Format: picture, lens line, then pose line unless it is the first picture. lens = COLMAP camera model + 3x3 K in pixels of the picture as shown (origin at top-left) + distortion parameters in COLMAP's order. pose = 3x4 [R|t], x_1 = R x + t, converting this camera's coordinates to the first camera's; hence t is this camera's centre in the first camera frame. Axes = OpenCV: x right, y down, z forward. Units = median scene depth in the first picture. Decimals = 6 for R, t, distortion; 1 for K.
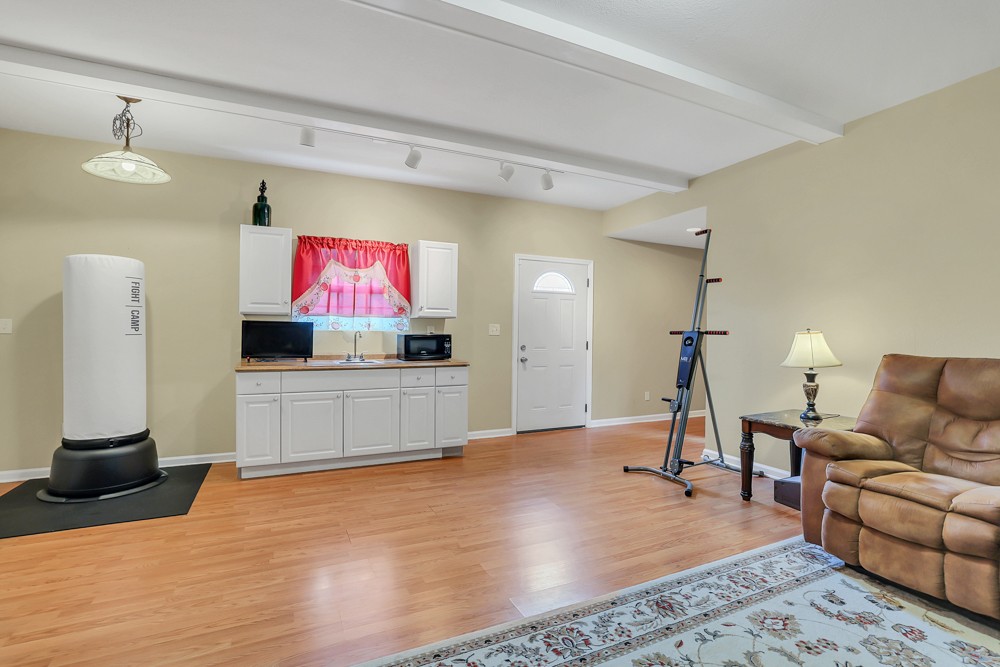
lens RADIAL K [[413.2, 0, 500.0], [0, 413.2, 333.5], [0, 0, 1]] dist [-0.035372, 0.012306]
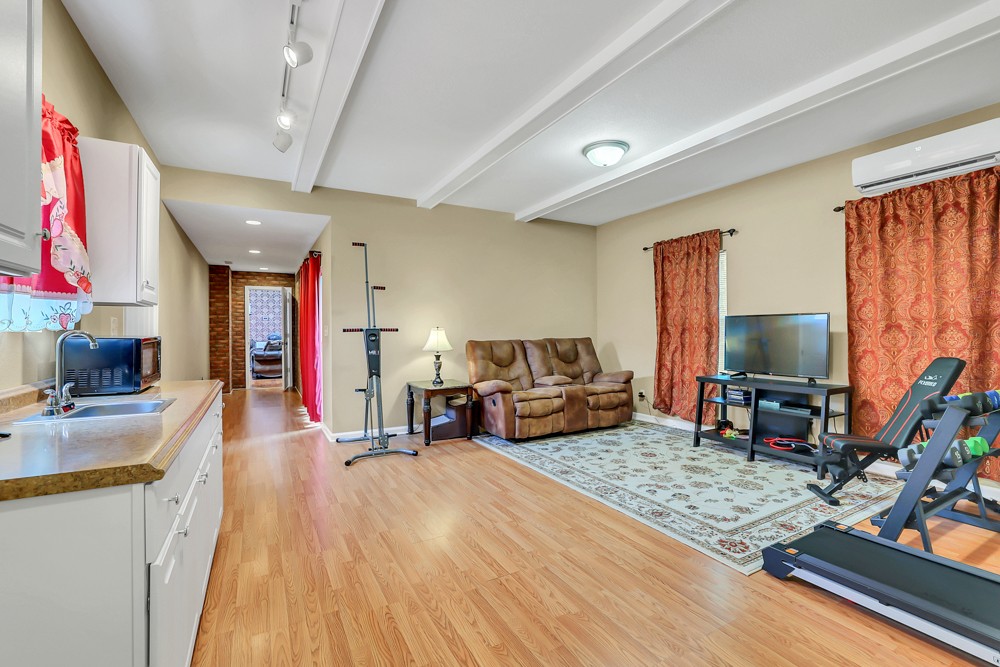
lens RADIAL K [[433.2, 0, 500.2], [0, 433.2, 328.3], [0, 0, 1]] dist [-0.039180, 0.014636]
pose [[-0.010050, -0.003113, 0.999945, -1.181448], [0.003088, 0.999990, 0.003144, -0.014151], [-0.999945, 0.003120, -0.010040, 0.959525]]
